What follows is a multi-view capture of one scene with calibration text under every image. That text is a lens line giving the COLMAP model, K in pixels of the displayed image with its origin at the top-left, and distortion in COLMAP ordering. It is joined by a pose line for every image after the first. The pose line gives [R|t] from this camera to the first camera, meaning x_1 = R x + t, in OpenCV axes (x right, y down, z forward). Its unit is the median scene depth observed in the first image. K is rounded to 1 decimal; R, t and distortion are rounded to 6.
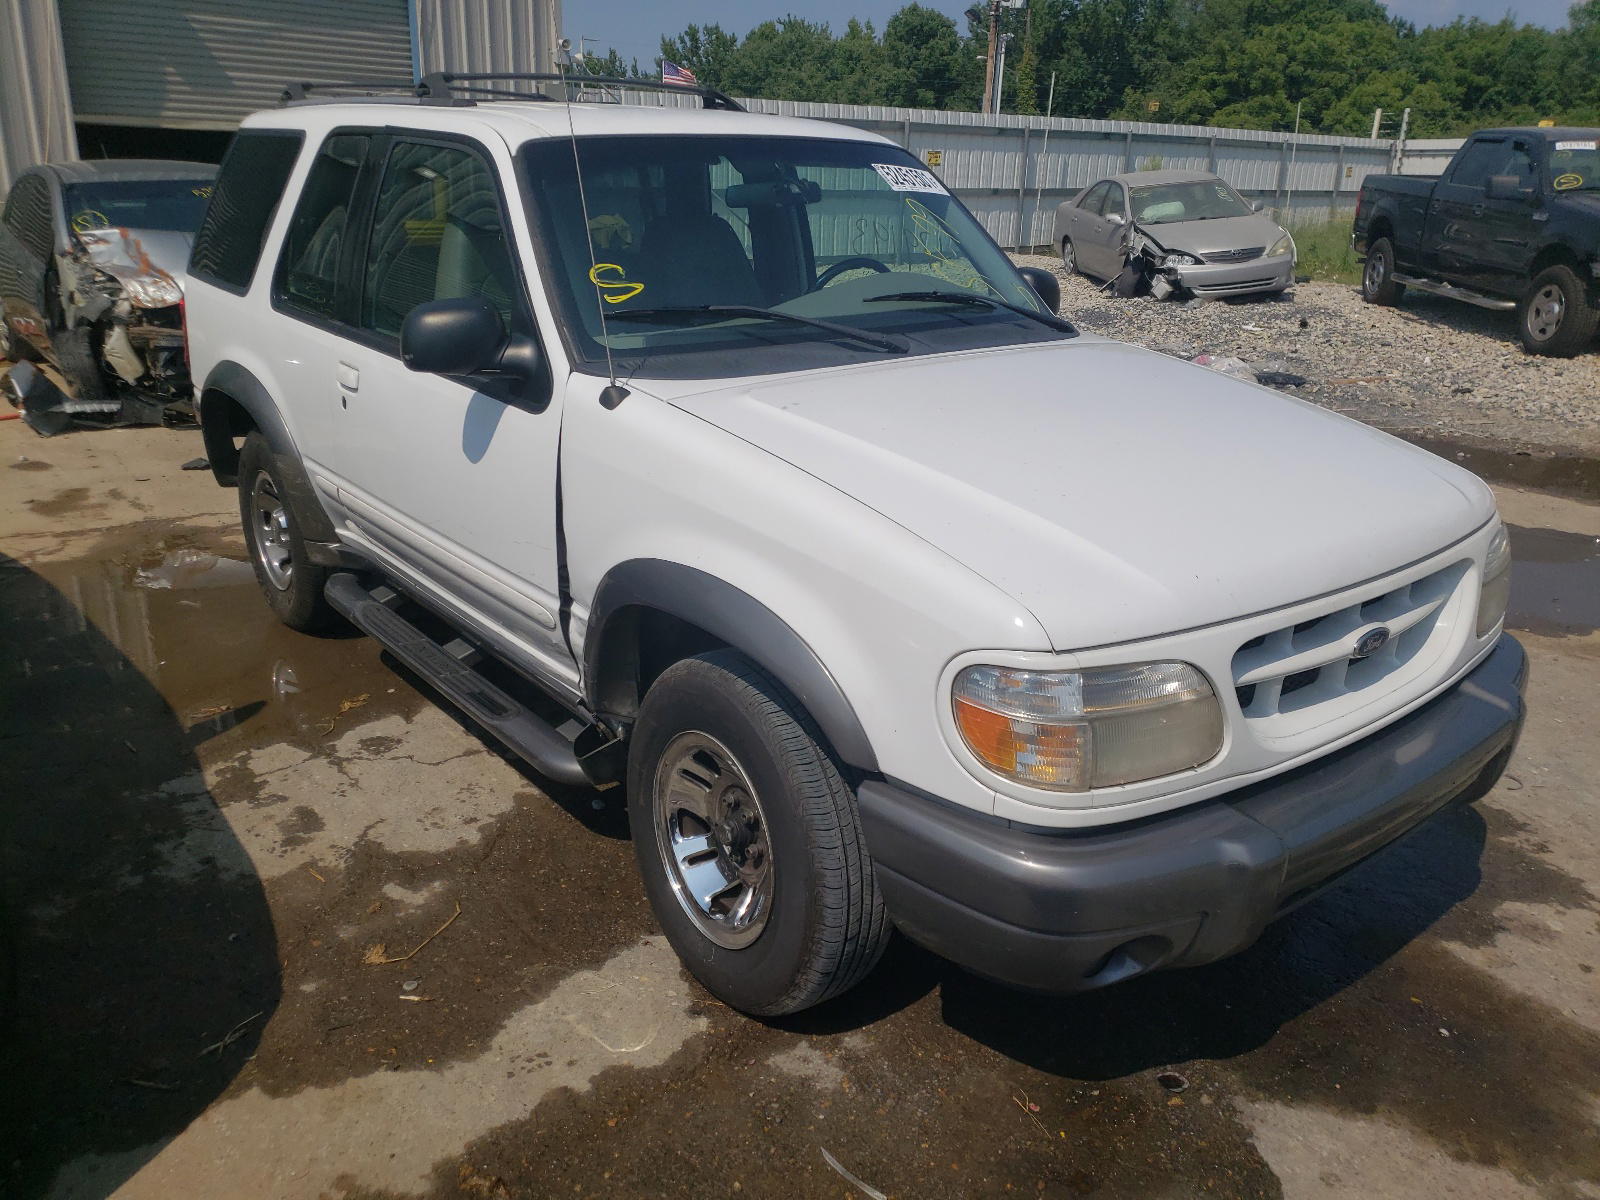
lens RADIAL K [[1308.9, 0, 800.0], [0, 1308.9, 600.0], [0, 0, 1]] dist [0.108899, 0.000622]
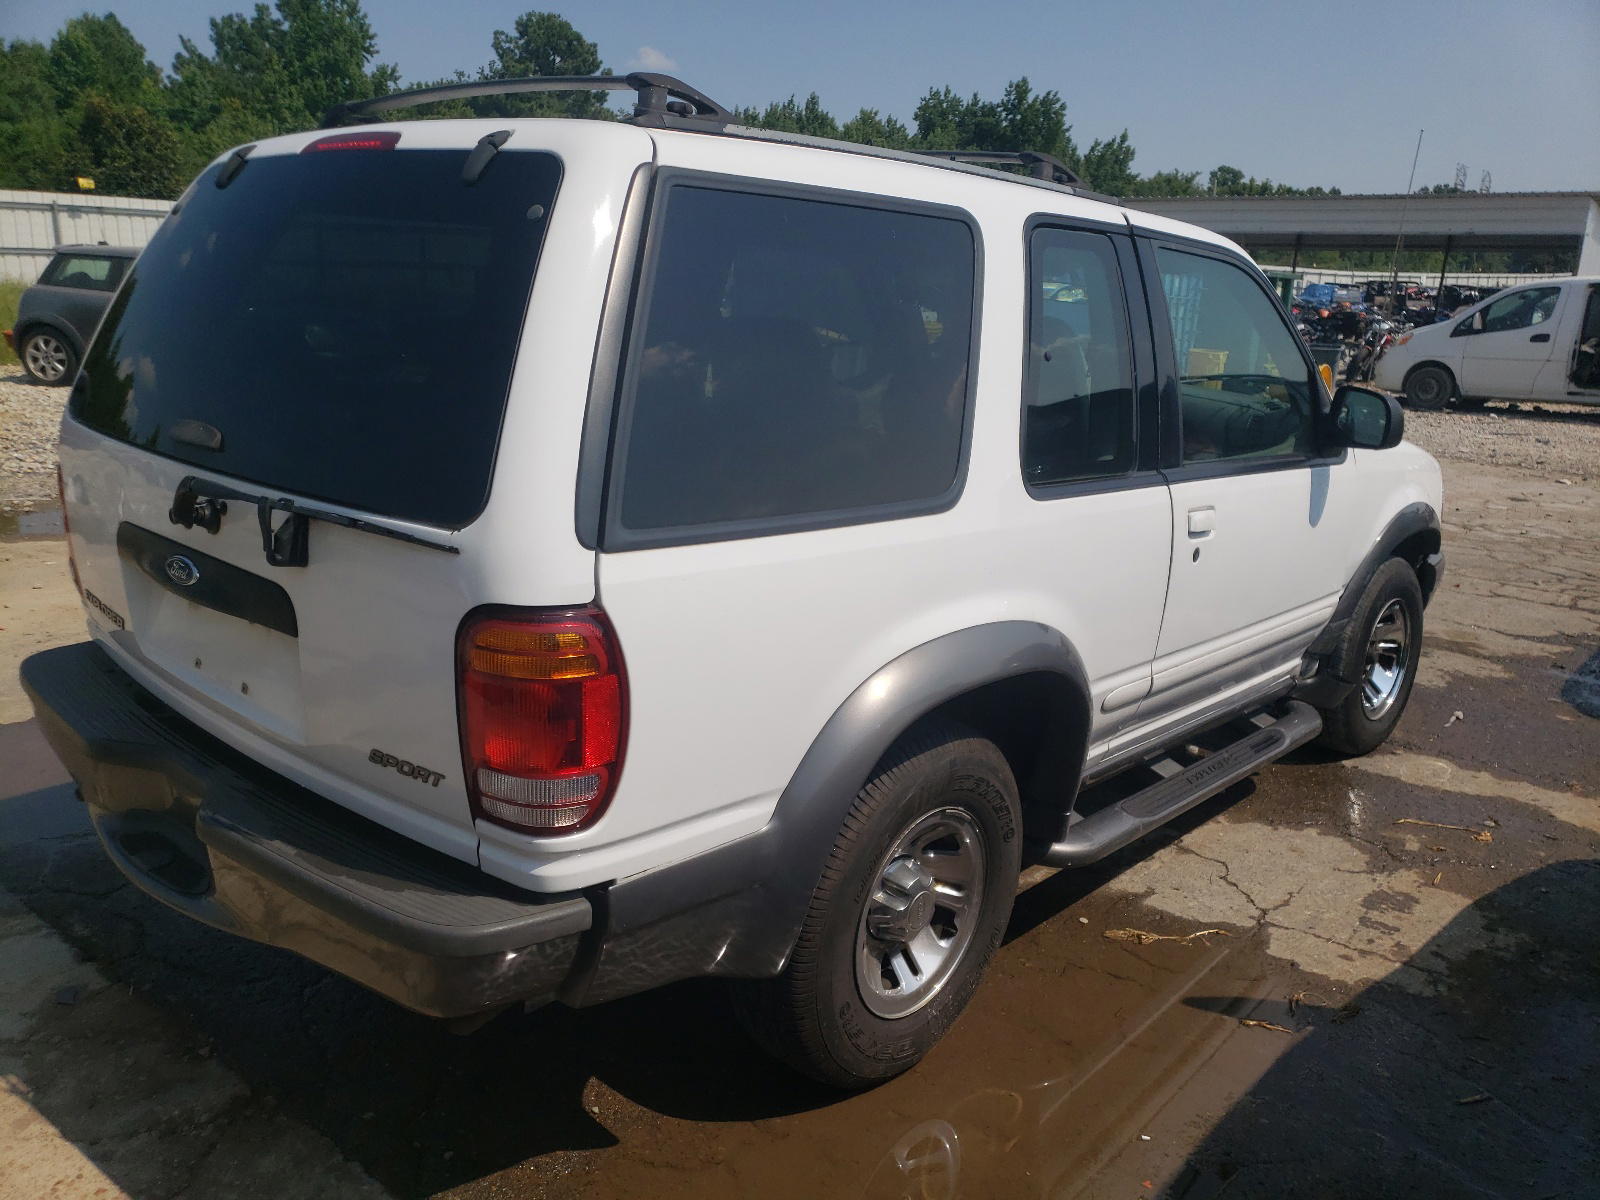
lens RADIAL K [[1308.9, 0, 800.0], [0, 1308.9, 600.0], [0, 0, 1]] dist [0.108899, 0.000622]
pose [[-0.219107, -0.251538, 0.942720, -1.211650], [0.248487, 0.919953, 0.303217, -0.490296], [-0.943529, 0.300691, -0.139064, 1.509286]]
